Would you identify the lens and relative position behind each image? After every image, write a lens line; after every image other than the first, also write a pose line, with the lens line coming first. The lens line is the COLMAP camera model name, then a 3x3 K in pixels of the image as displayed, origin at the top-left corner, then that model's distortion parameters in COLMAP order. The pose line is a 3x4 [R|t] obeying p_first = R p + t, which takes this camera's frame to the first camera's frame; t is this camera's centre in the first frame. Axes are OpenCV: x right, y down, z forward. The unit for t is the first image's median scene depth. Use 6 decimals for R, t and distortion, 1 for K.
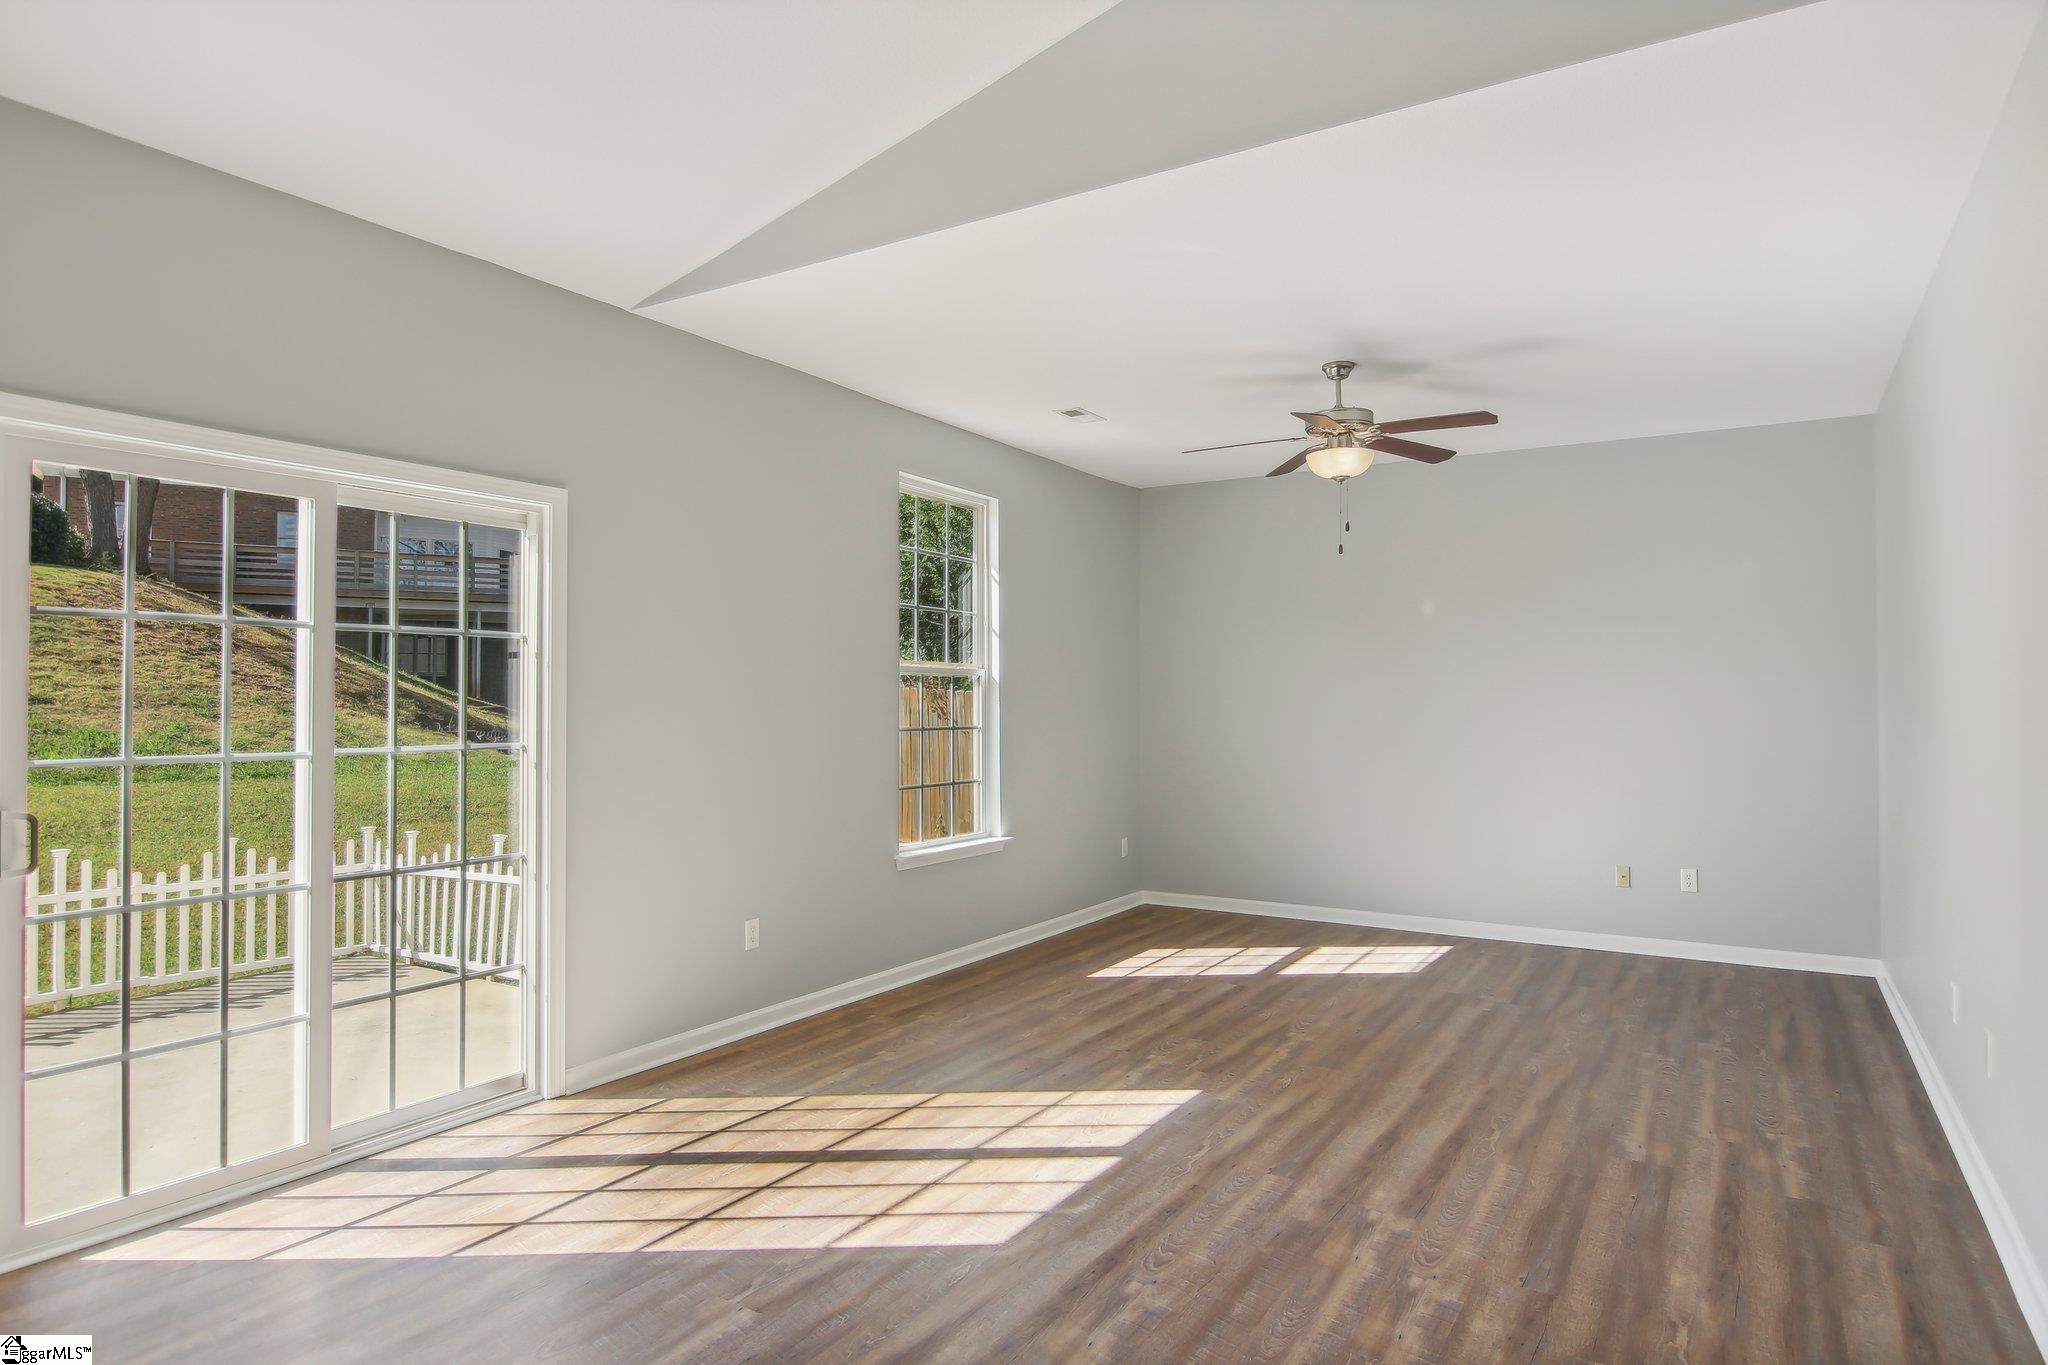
lens RADIAL K [[1166.6, 0, 1023.8], [0, 1166.6, 695.4], [0, 0, 1]] dist [0.009298, -0.021130]
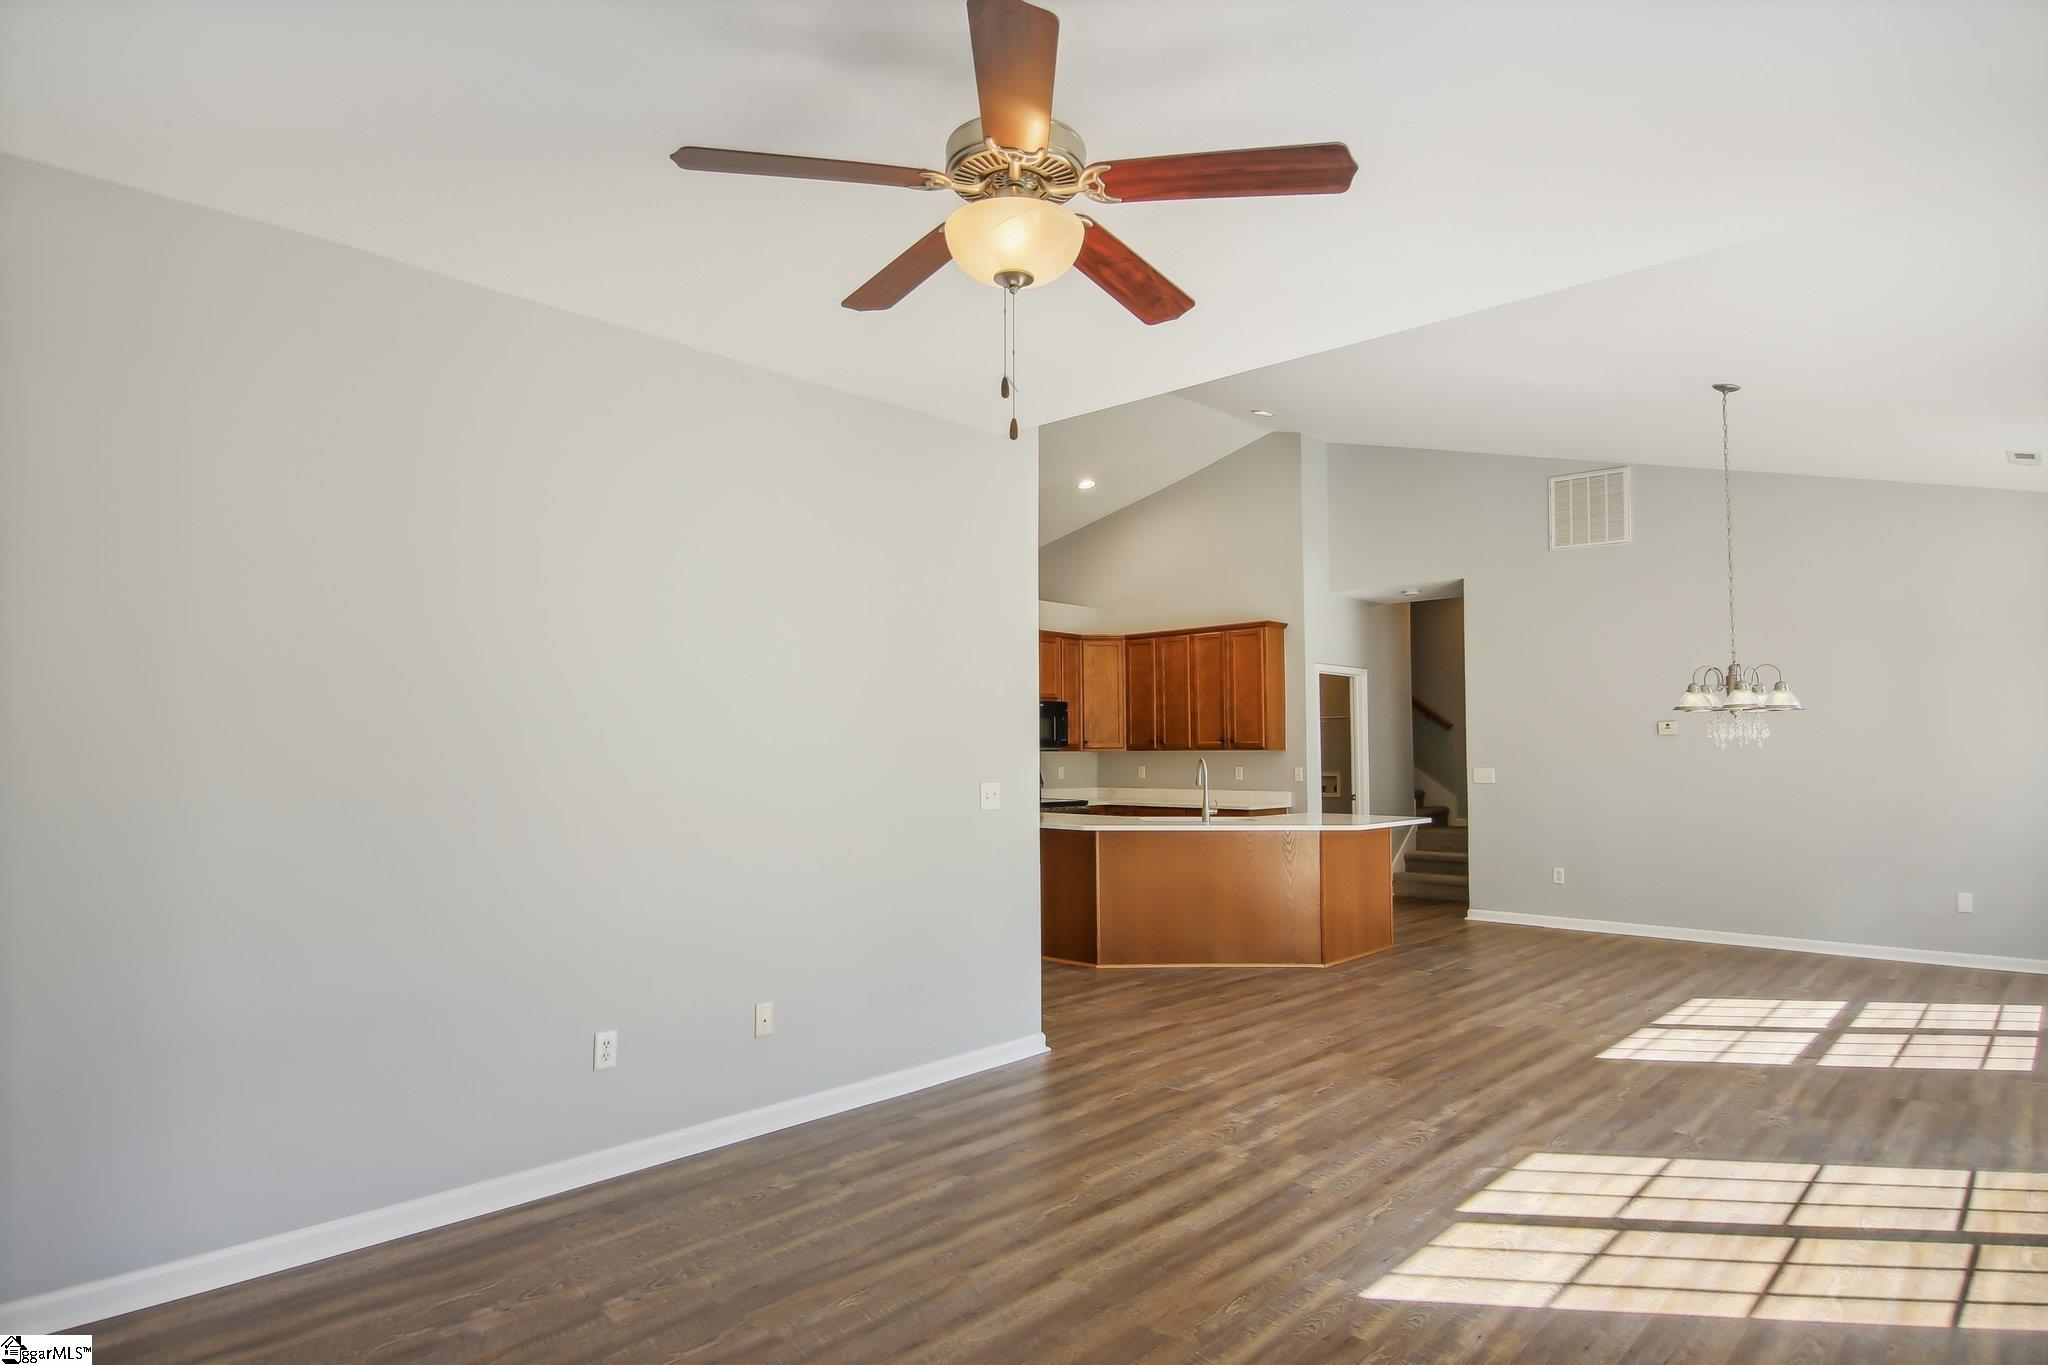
lens RADIAL K [[1149.2, 0, 1018.6], [0, 1149.2, 699.7], [0, 0, 1]] dist [0.003393, -0.018575]
pose [[-0.980508, 0.011584, 0.196140, 0.202858], [0.001424, 0.998653, -0.051860, 0.007174], [-0.196476, -0.050570, -0.979204, 1.623718]]
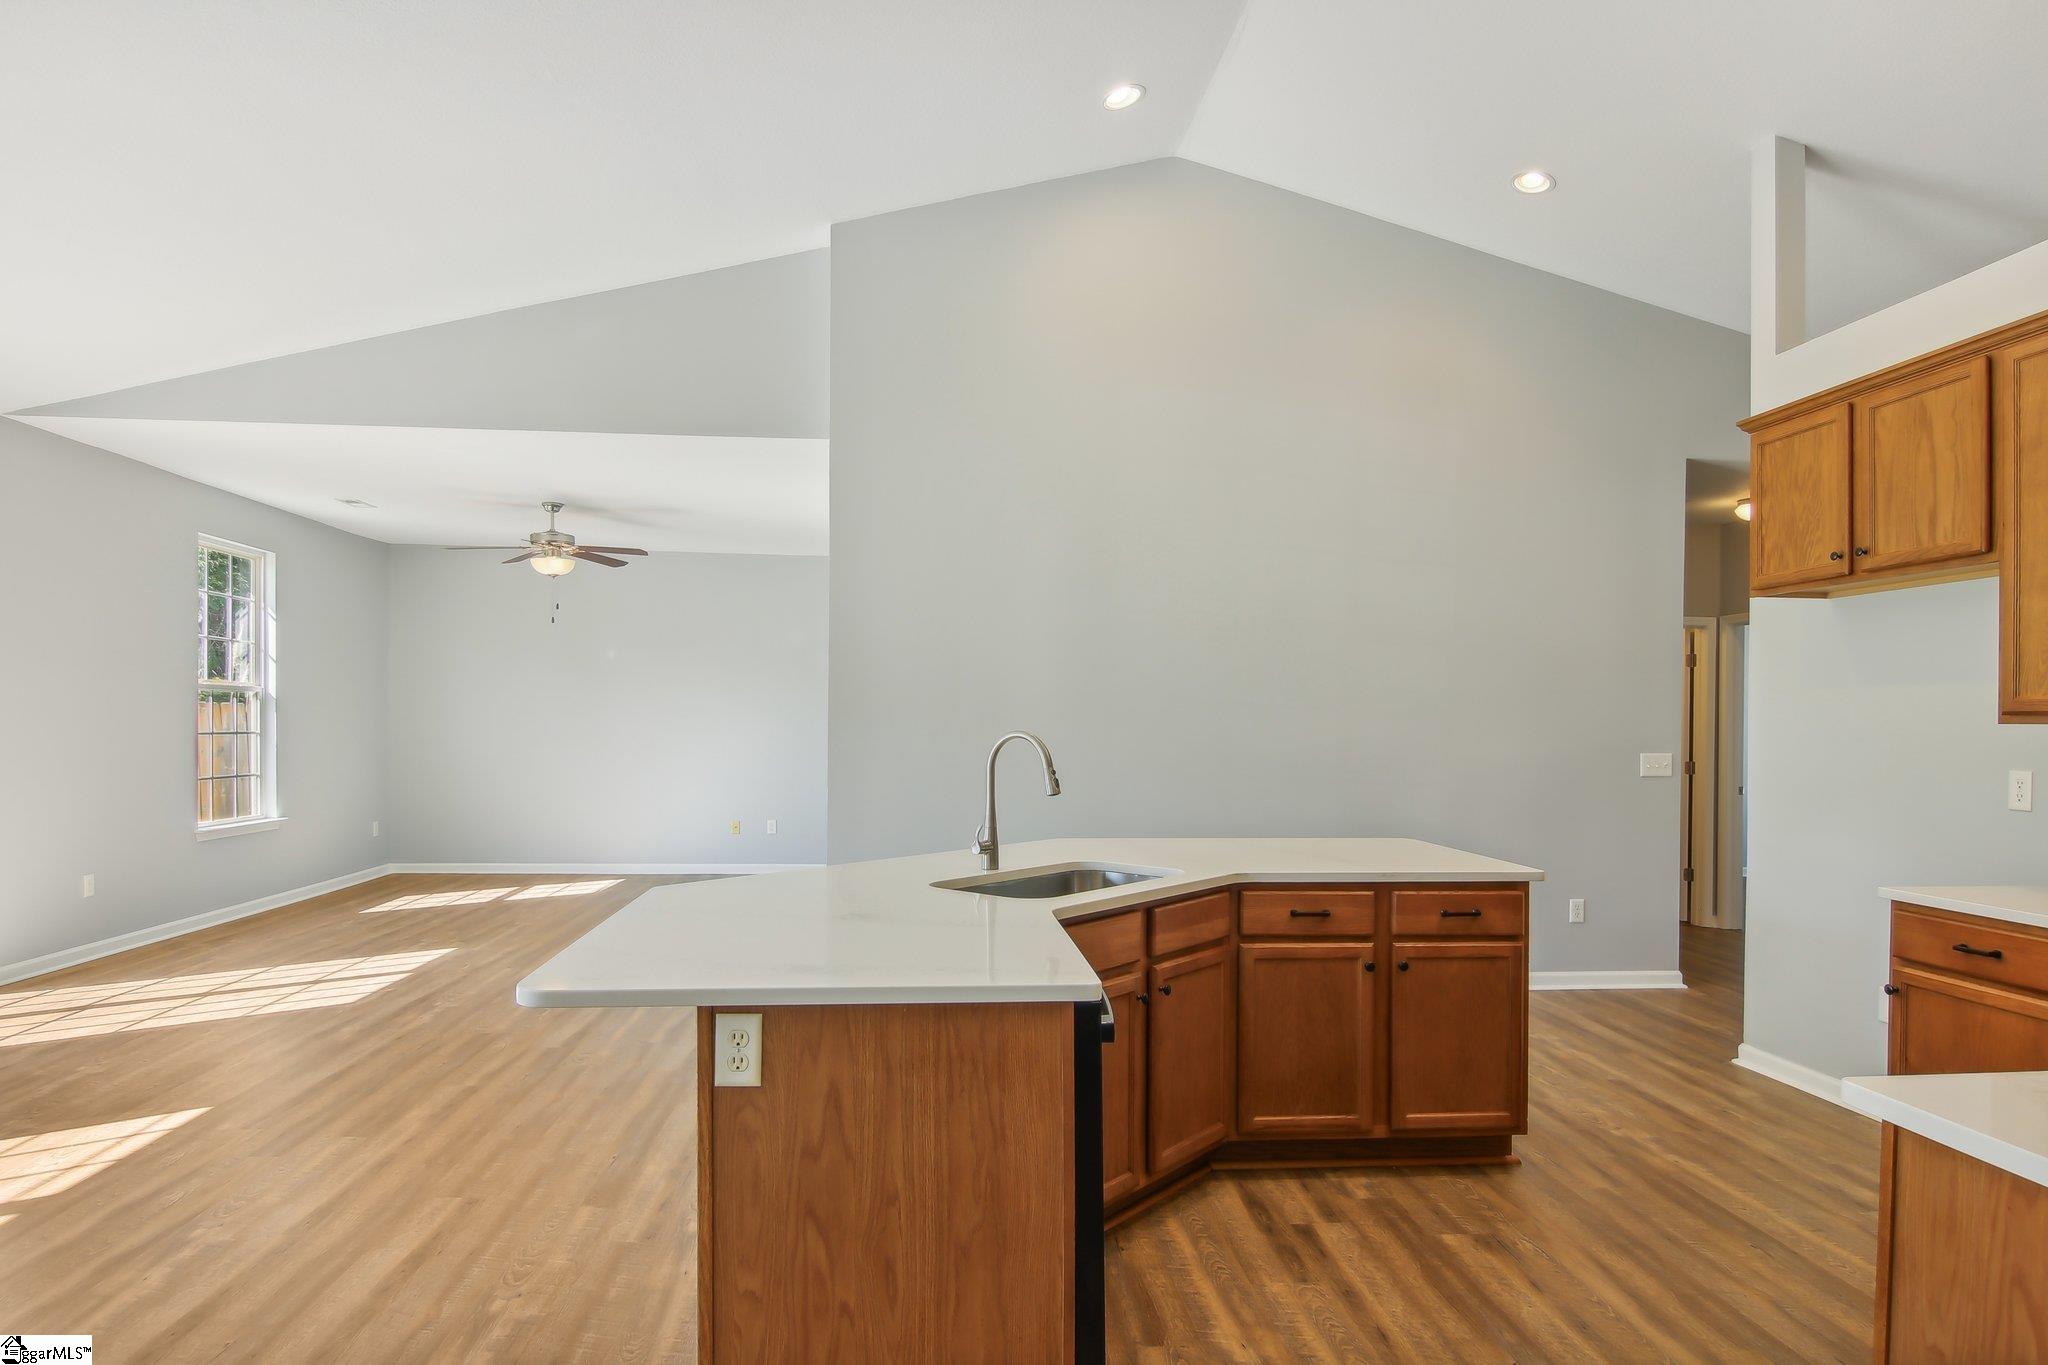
lens RADIAL K [[1160.0, 0, 1018.2], [0, 1160.0, 732.9], [0, 0, 1]] dist [0.012100, -0.025044]
pose [[0.801758, 0.003941, 0.597636, -0.186915], [-0.015177, 0.999790, 0.013767, -0.002685], [-0.597456, -0.020108, 0.801650, -0.737077]]
